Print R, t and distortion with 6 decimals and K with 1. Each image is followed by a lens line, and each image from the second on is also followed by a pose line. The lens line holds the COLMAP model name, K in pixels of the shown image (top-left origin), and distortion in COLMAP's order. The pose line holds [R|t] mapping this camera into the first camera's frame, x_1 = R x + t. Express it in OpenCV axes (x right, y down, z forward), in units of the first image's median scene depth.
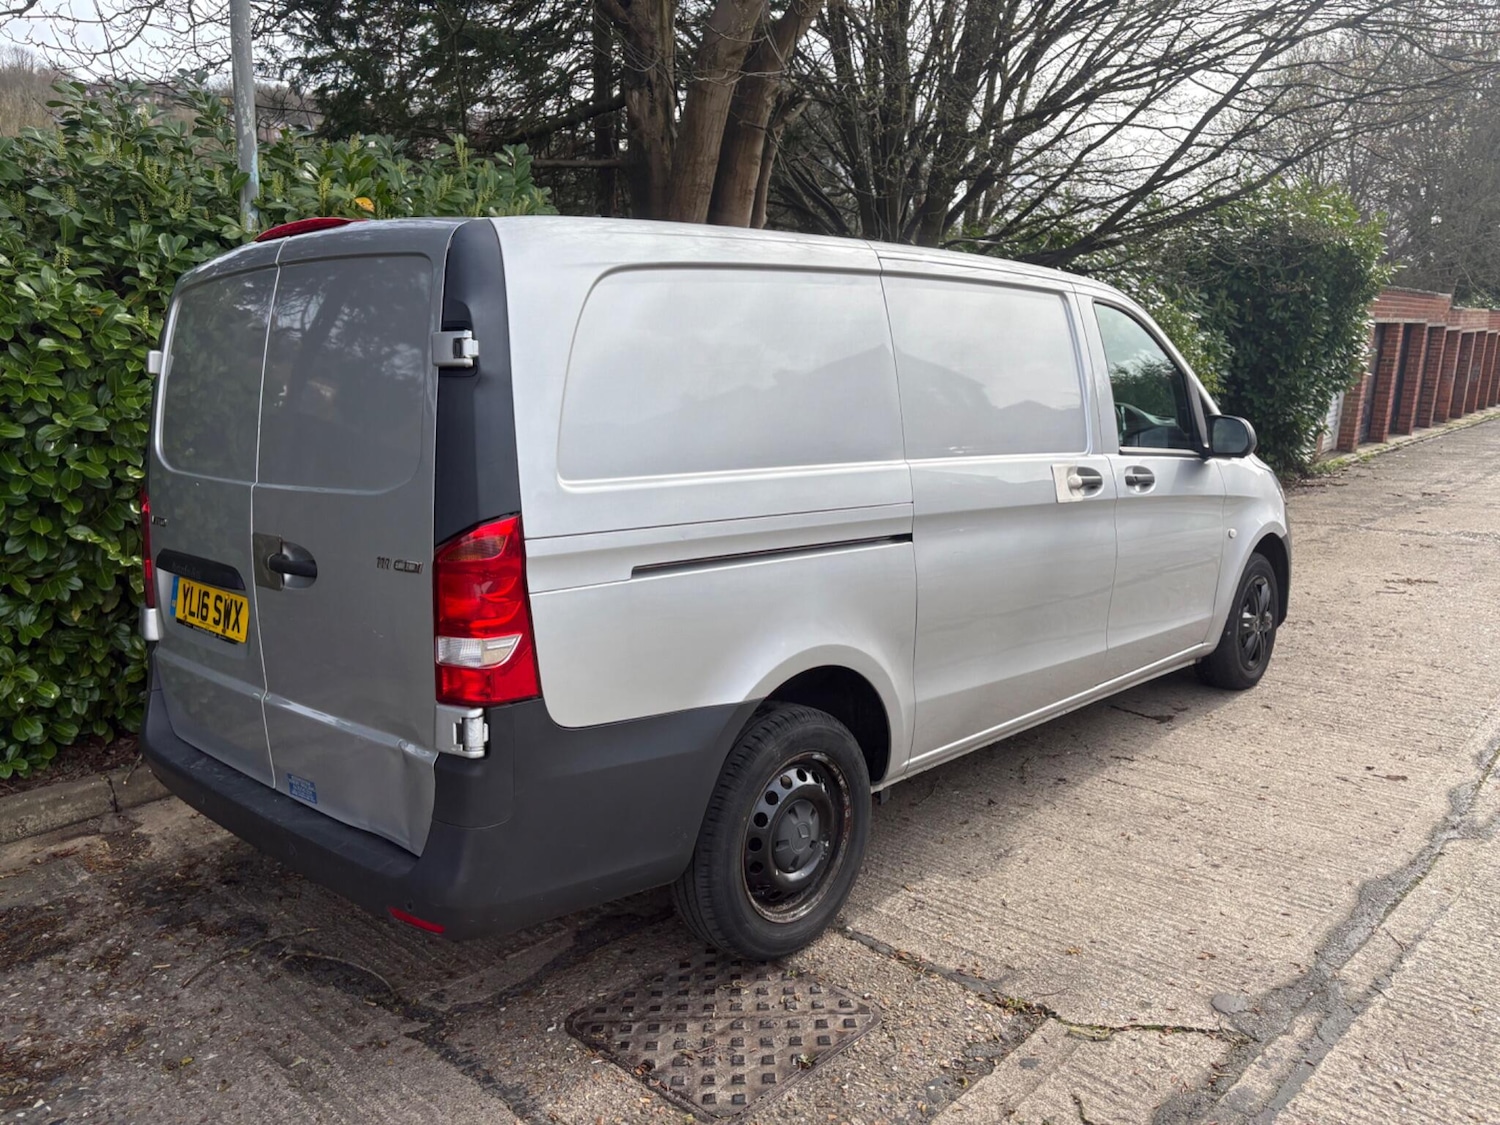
lens RADIAL K [[1136.5, 0, 762.8], [0, 1136.5, 549.5], [0, 0, 1]] dist [0.061301, -0.069167]
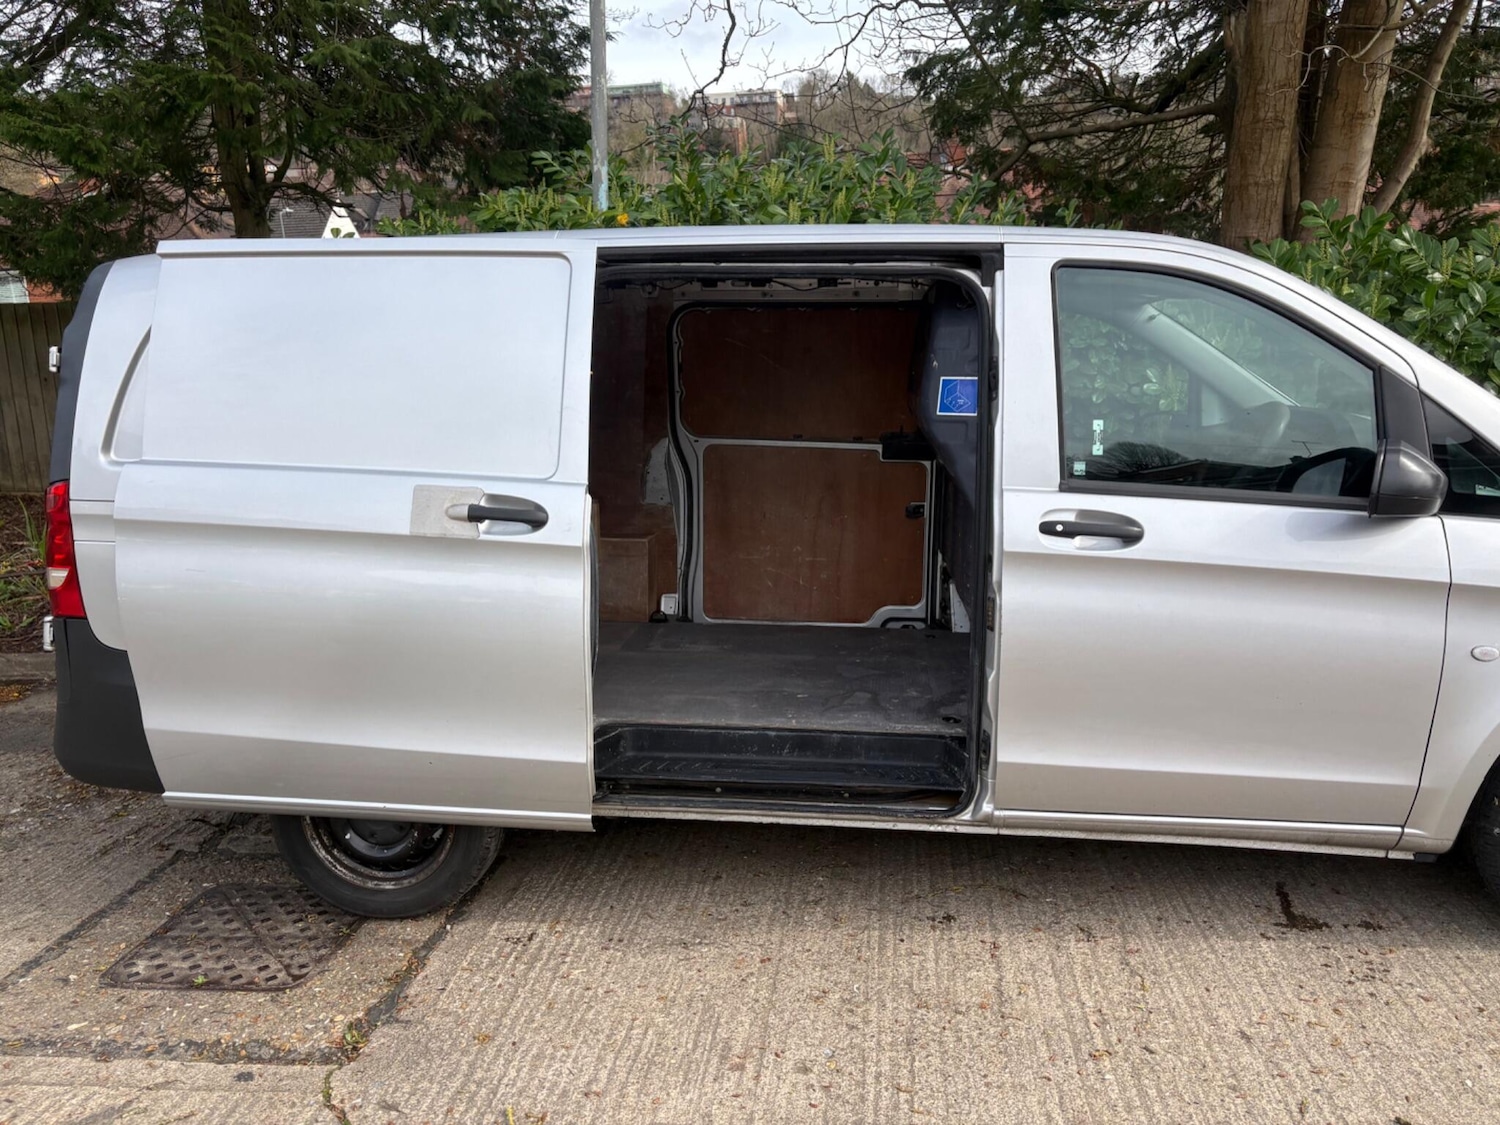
lens RADIAL K [[1138.1, 0, 752.2], [0, 1138.1, 558.6], [0, 0, 1]] dist [0.057372, -0.063191]
pose [[0.601746, 0.140081, -0.786308, 0.888144], [-0.111425, 0.989595, 0.091025, -0.100484], [0.790877, 0.032841, 0.611093, 0.525016]]
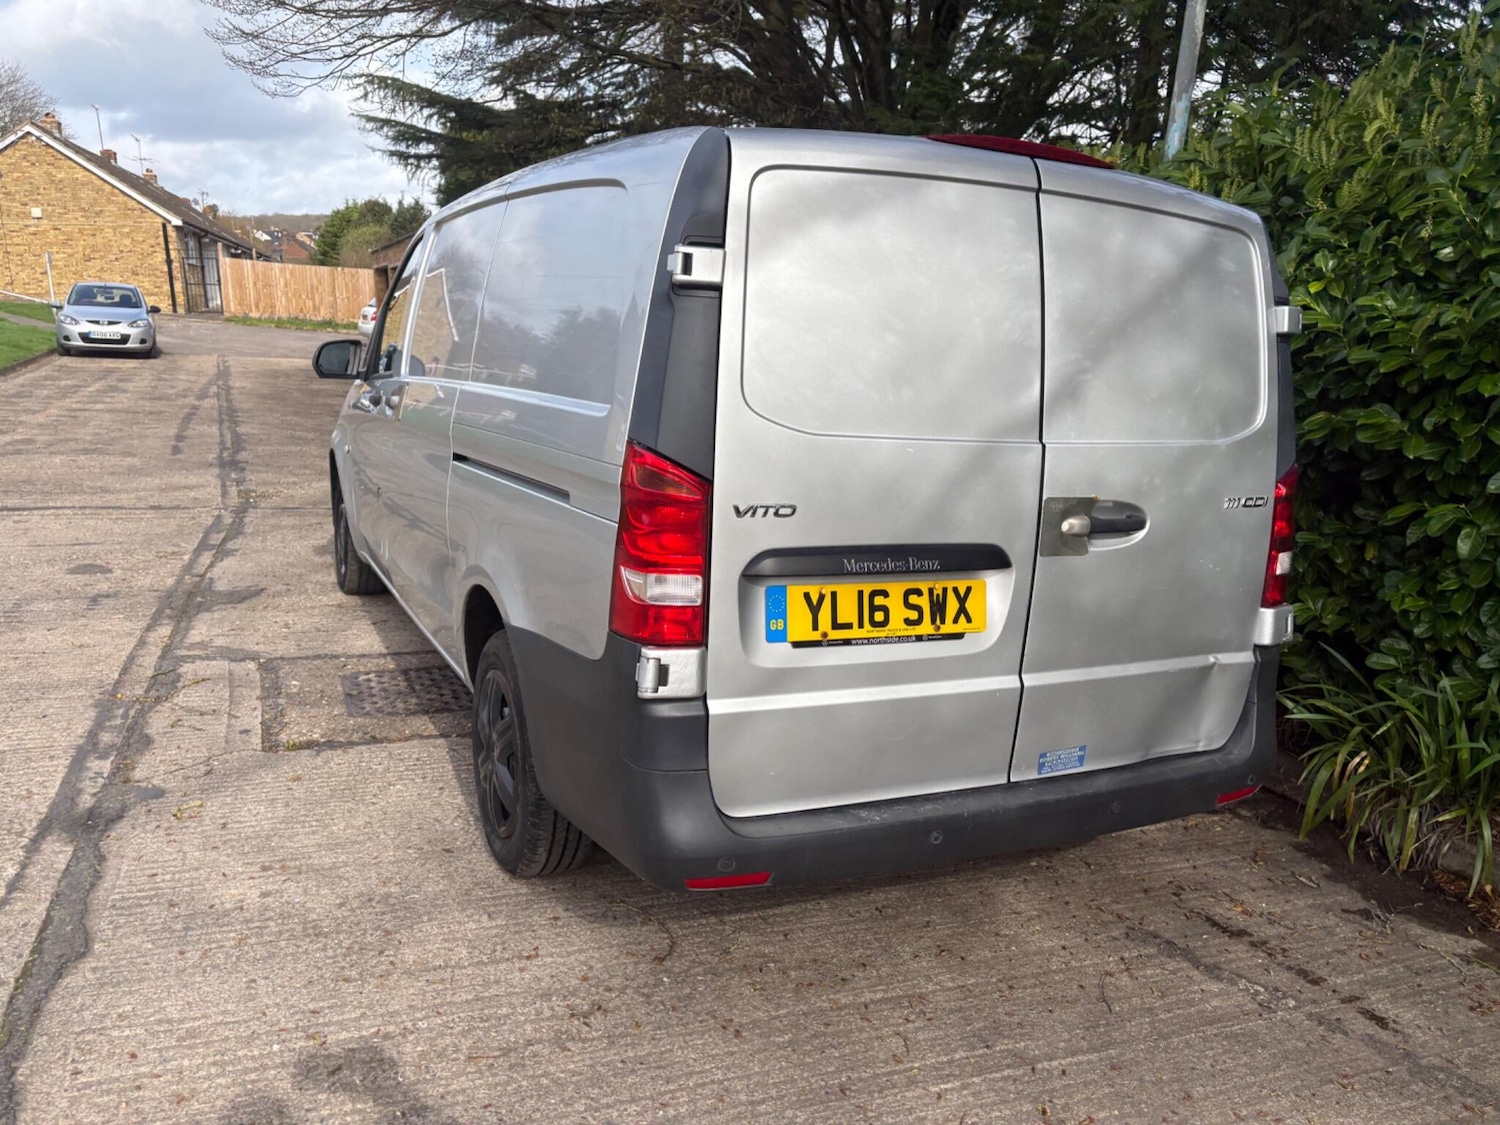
lens RADIAL K [[1138.1, 0, 752.2], [0, 1138.1, 558.6], [0, 0, 1]] dist [0.057372, -0.063191]
pose [[-0.427384, 0.175481, -0.886876, 0.930719], [-0.194265, 0.940241, 0.279656, -0.248864], [0.882952, 0.291809, -0.367754, 1.533022]]
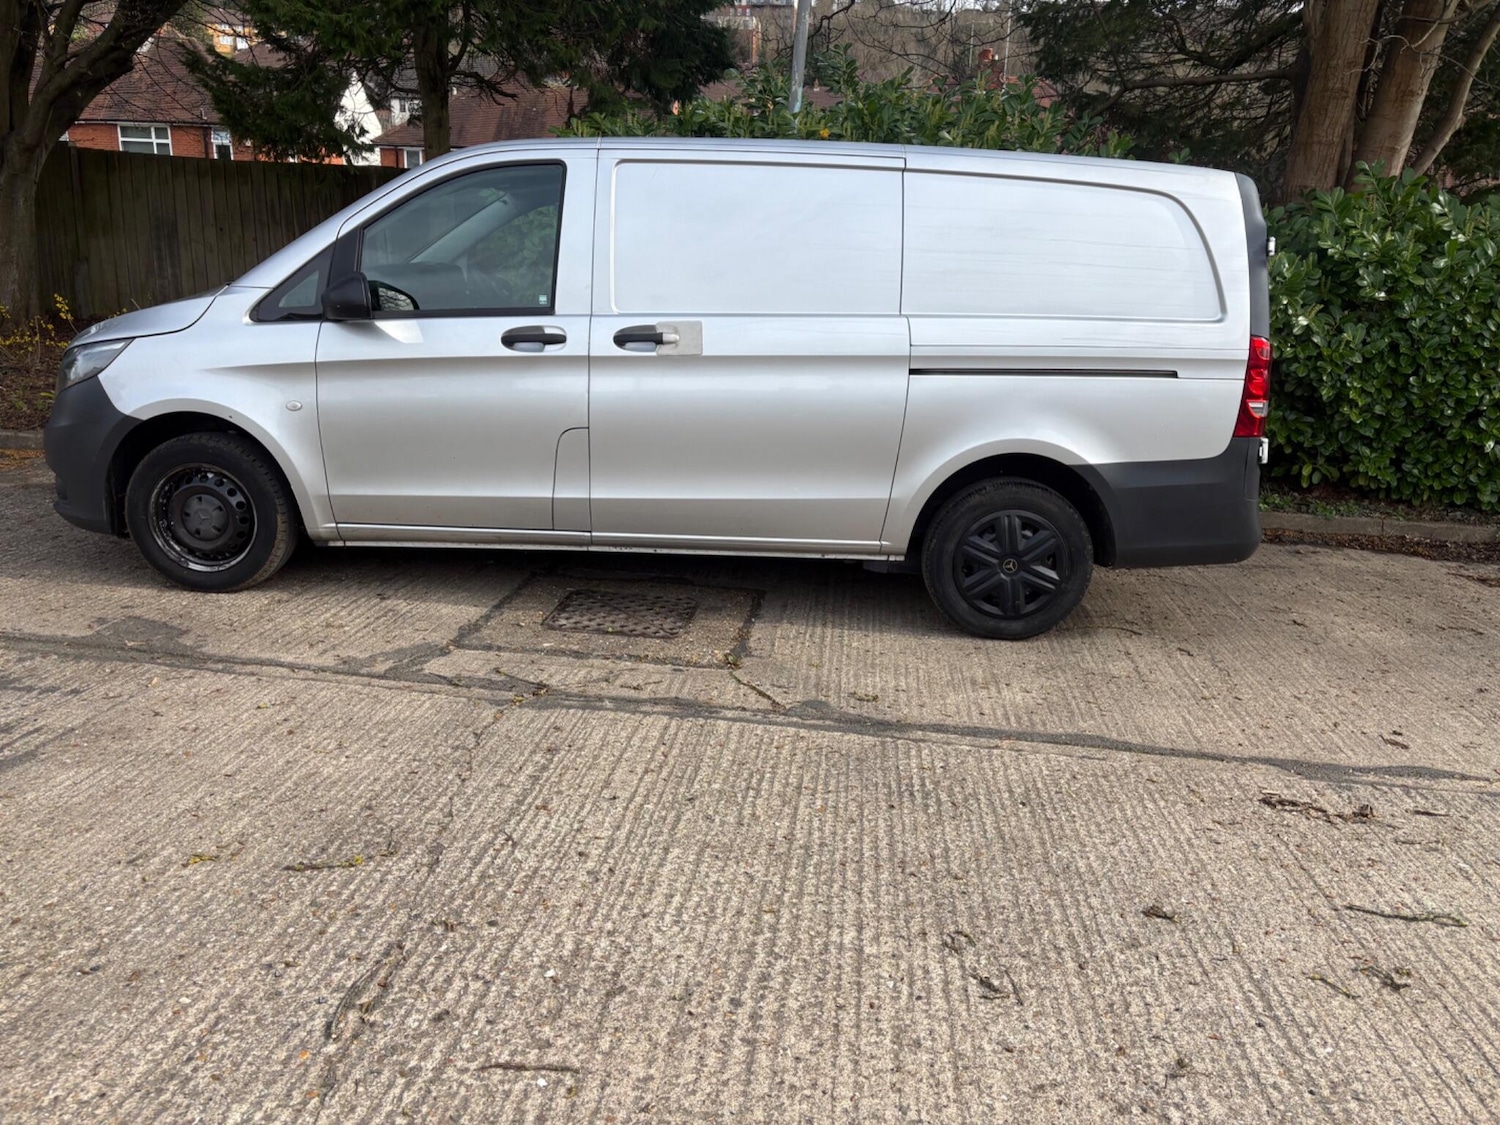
lens RADIAL K [[1136.8, 0, 748.8], [0, 1136.8, 560.7], [0, 0, 1]] dist [0.061609, -0.068964]
pose [[0.594646, 0.243134, -0.766343, 1.068220], [-0.189586, 0.968703, 0.160225, 0.019073], [0.781315, 0.050011, 0.622130, 0.058760]]
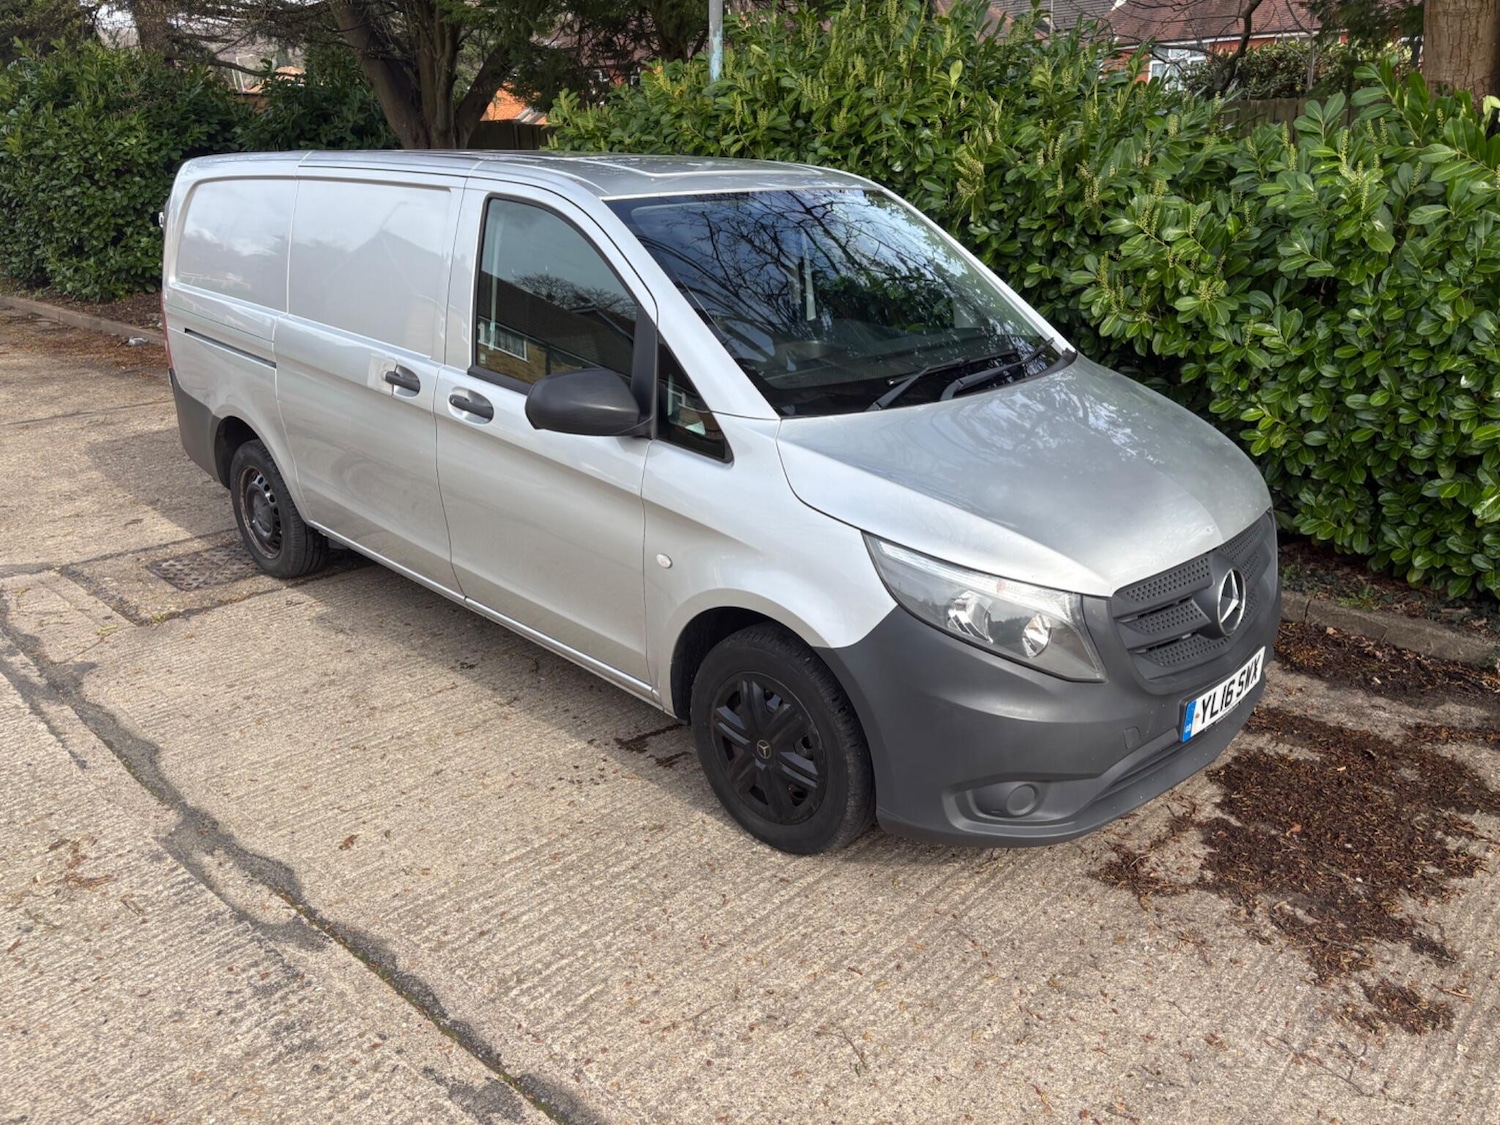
lens RADIAL K [[1149.0, 0, 755.2], [0, 1149.0, 544.7], [0, 0, 1]] dist [0.067363, -0.082693]
pose [[-0.028758, 0.342466, -0.939090, 1.456788], [-0.149726, 0.927404, 0.342790, -0.366467], [0.988309, 0.150464, 0.024606, 1.462929]]
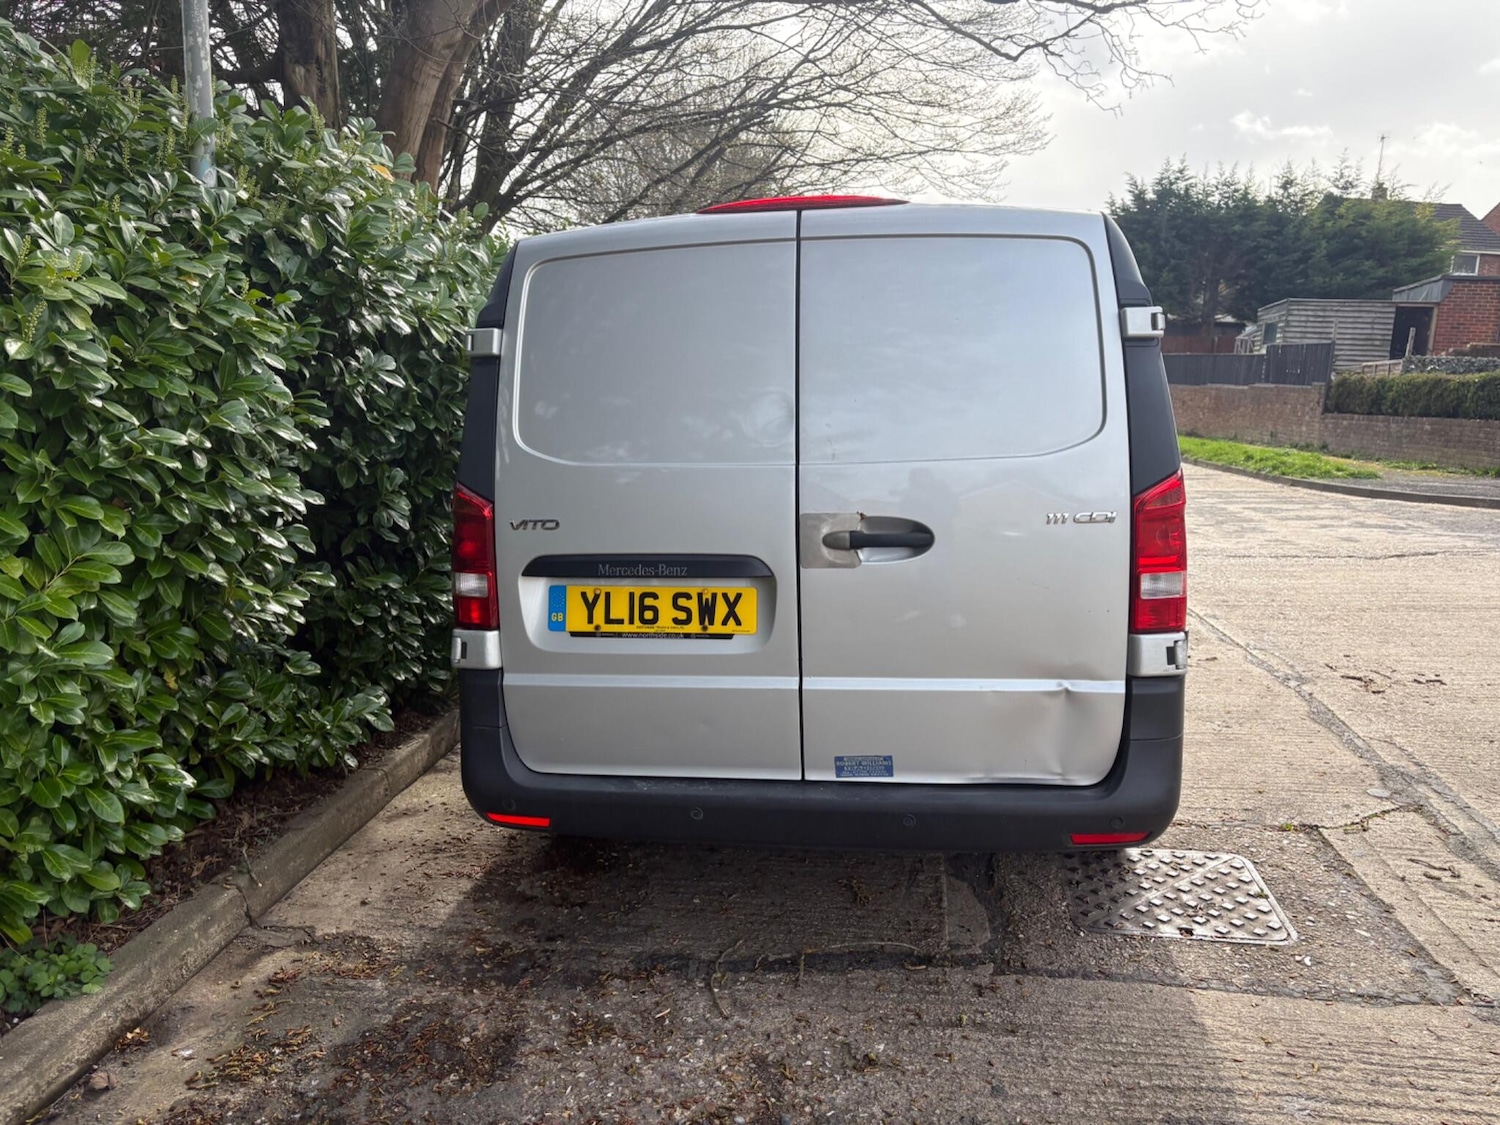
lens RADIAL K [[1138.1, 0, 752.2], [0, 1138.1, 558.6], [0, 0, 1]] dist [0.057372, -0.063191]
pose [[0.823758, -0.088110, 0.560053, -0.802531], [0.097221, 0.995170, 0.013568, 0.005377], [-0.558543, 0.043272, 0.828346, 0.181144]]
